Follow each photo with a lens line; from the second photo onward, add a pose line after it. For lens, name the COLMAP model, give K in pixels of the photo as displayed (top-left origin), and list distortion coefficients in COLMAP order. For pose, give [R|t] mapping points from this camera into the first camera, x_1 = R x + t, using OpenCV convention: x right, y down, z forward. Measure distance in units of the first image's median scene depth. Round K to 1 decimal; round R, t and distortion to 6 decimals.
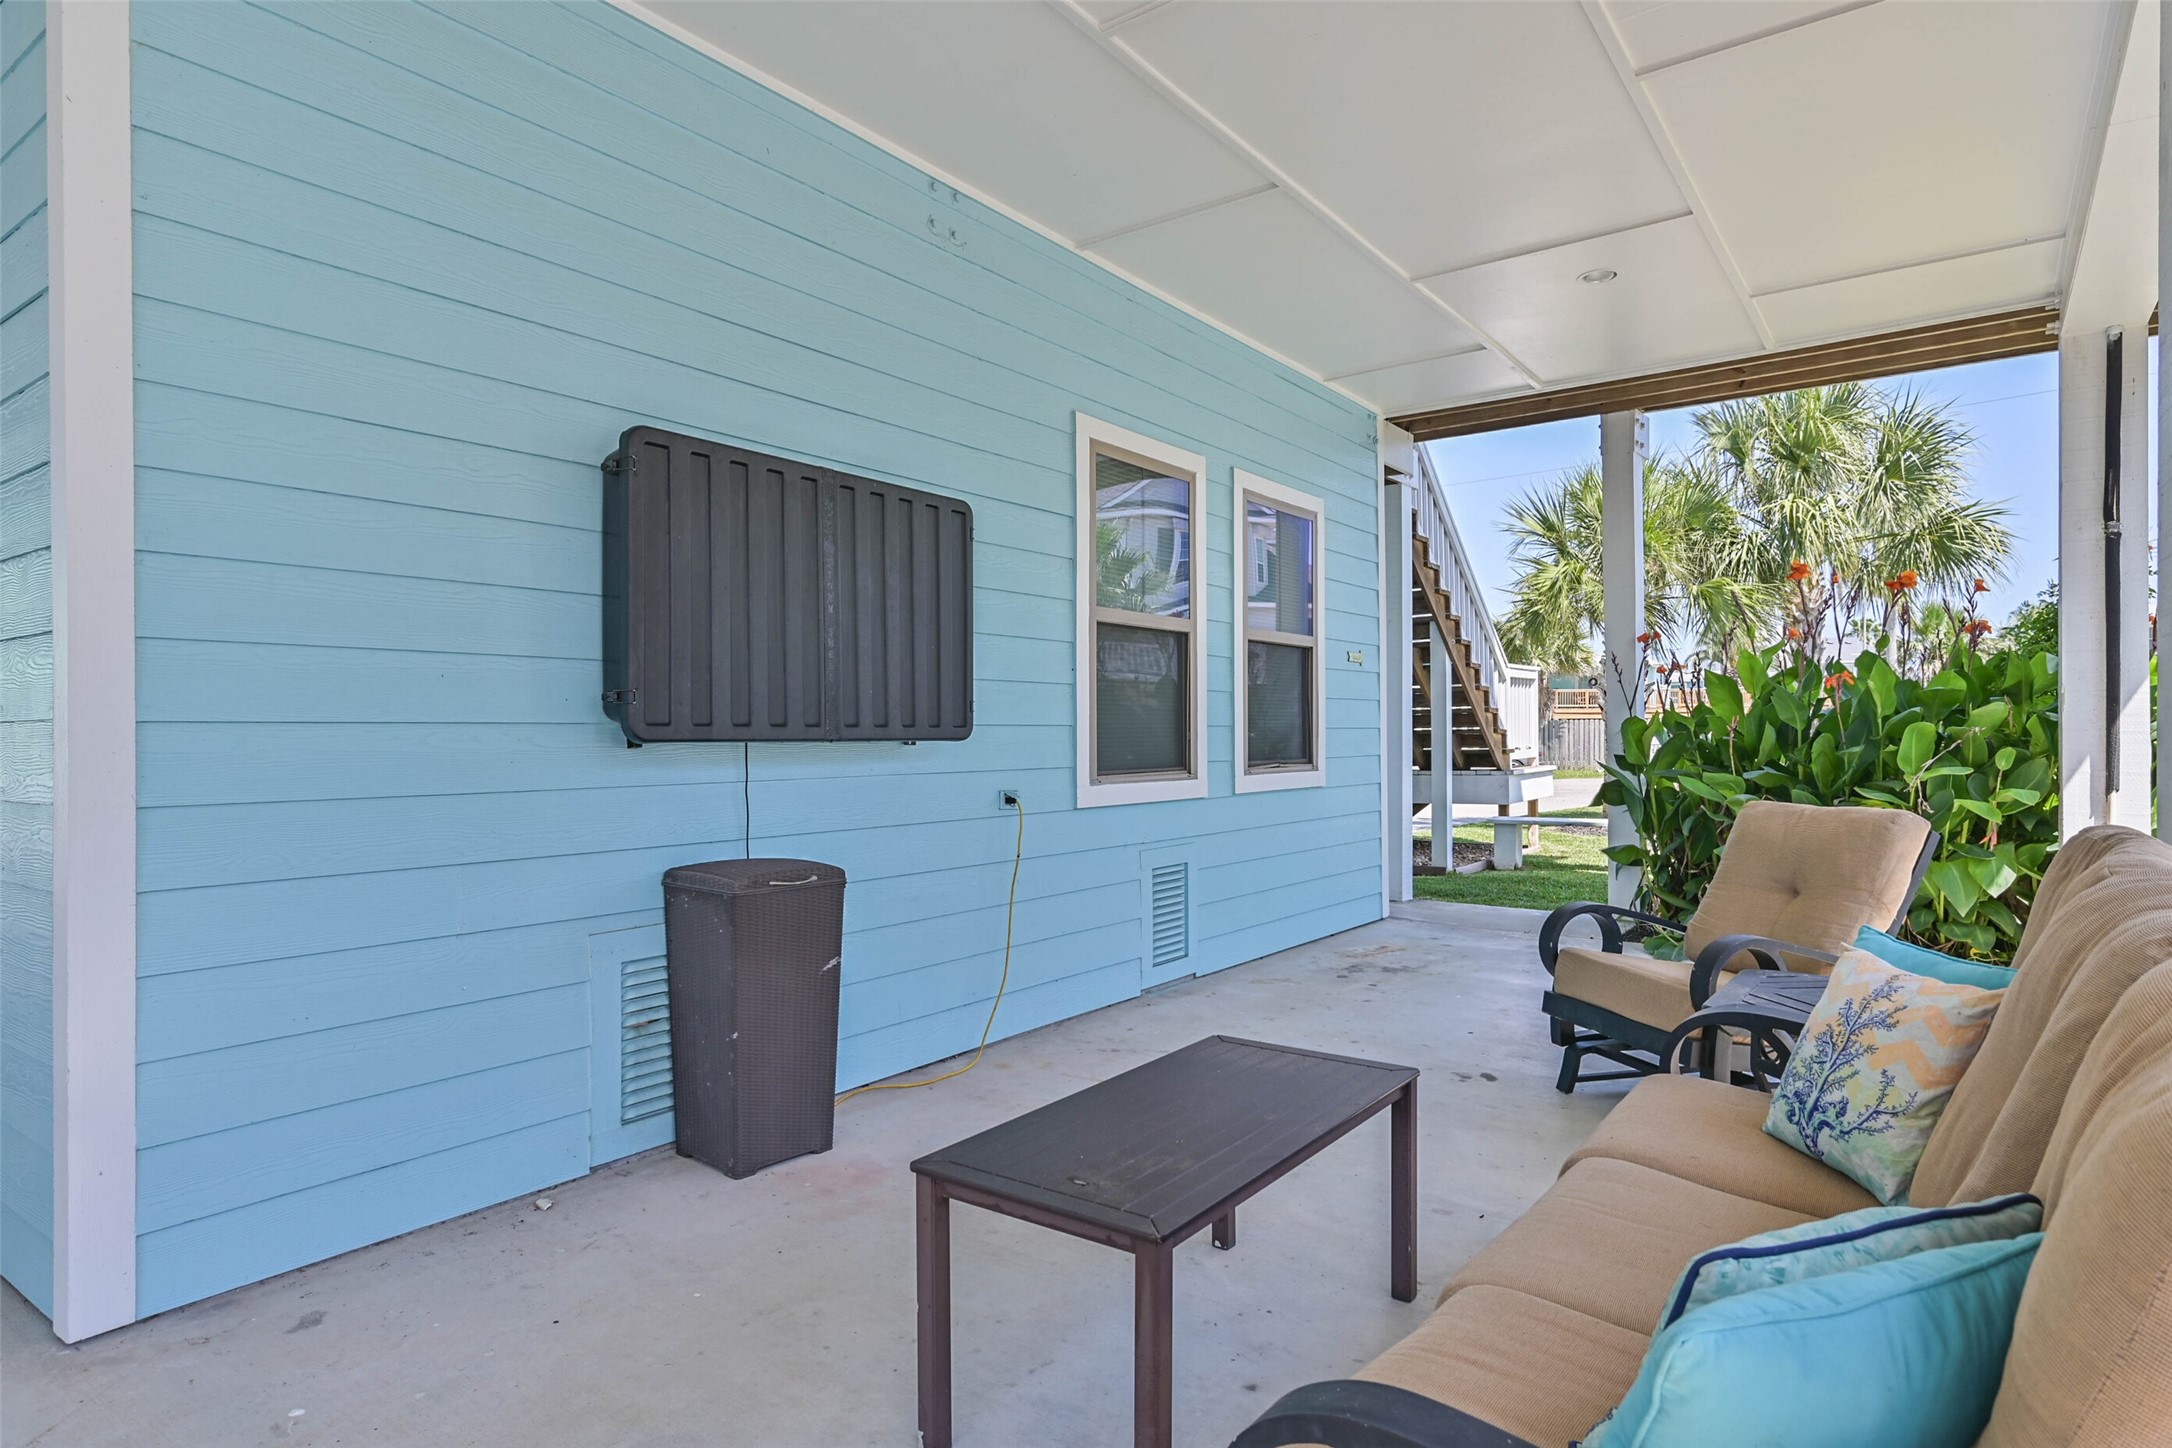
lens RADIAL K [[1203.9, 0, 1086.0], [0, 1203.9, 724.0], [0, 0, 1]] dist [0.001519, -0.000157]
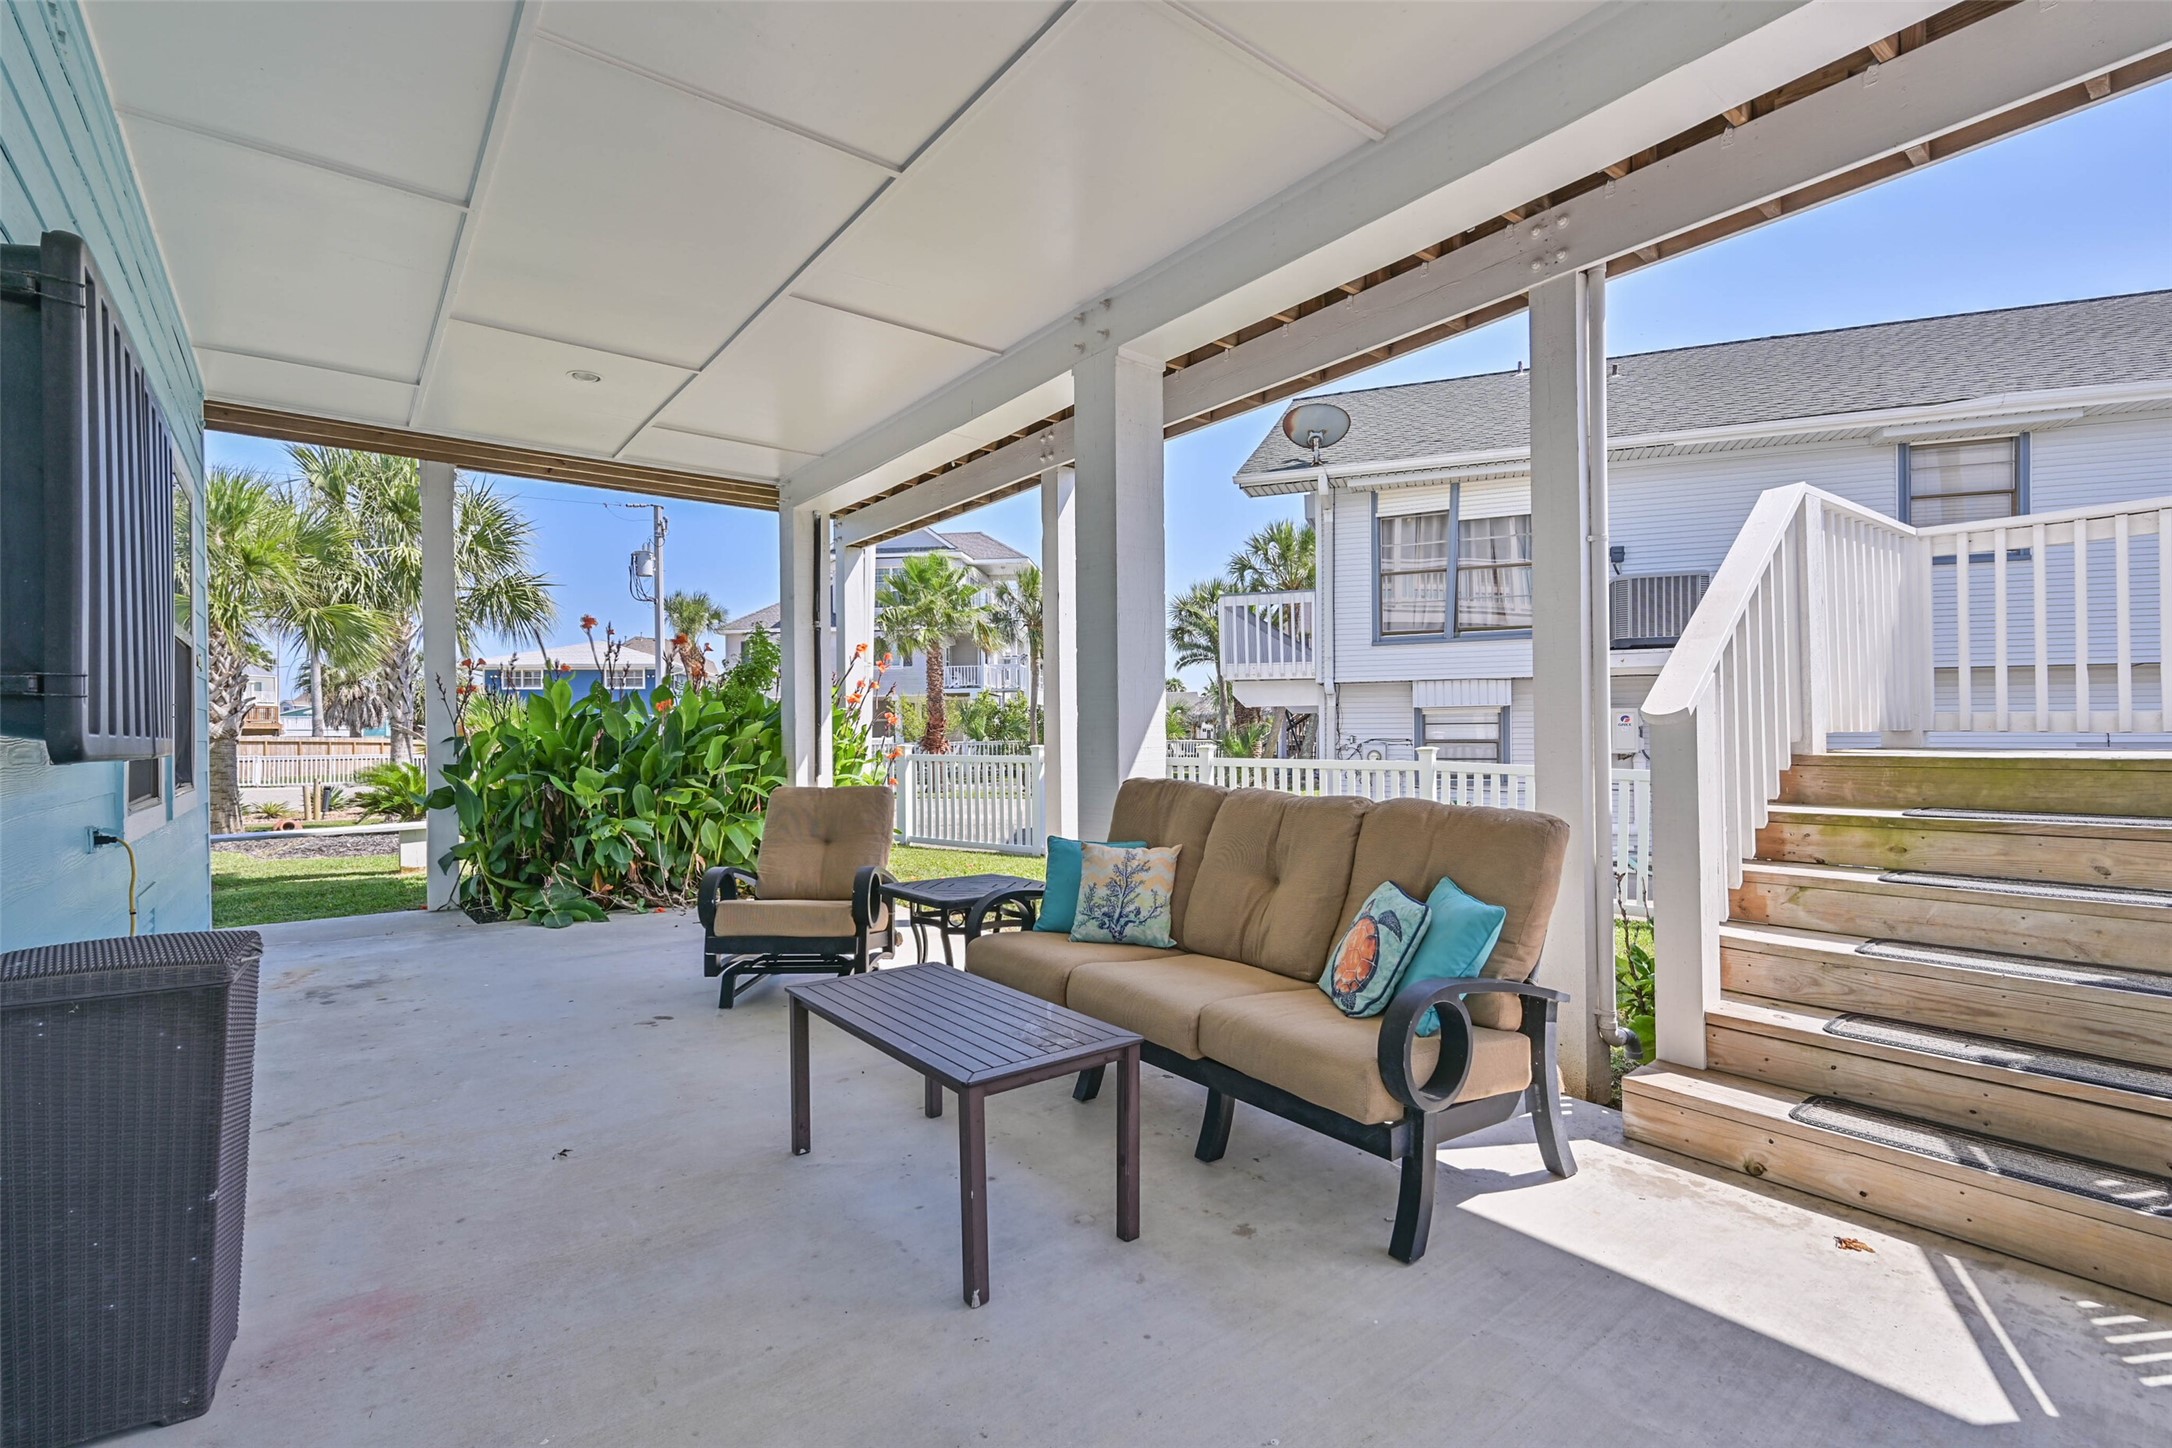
lens RADIAL K [[958.5, 0, 1086.0], [0, 958.5, 724.0], [0, 0, 1]] dist [0.031709, -0.000015]
pose [[0.265067, 0.010963, 0.964168, -0.407184], [0.001532, 0.999929, -0.011791, 0.000946], [-0.964229, 0.004602, 0.265031, 0.242403]]
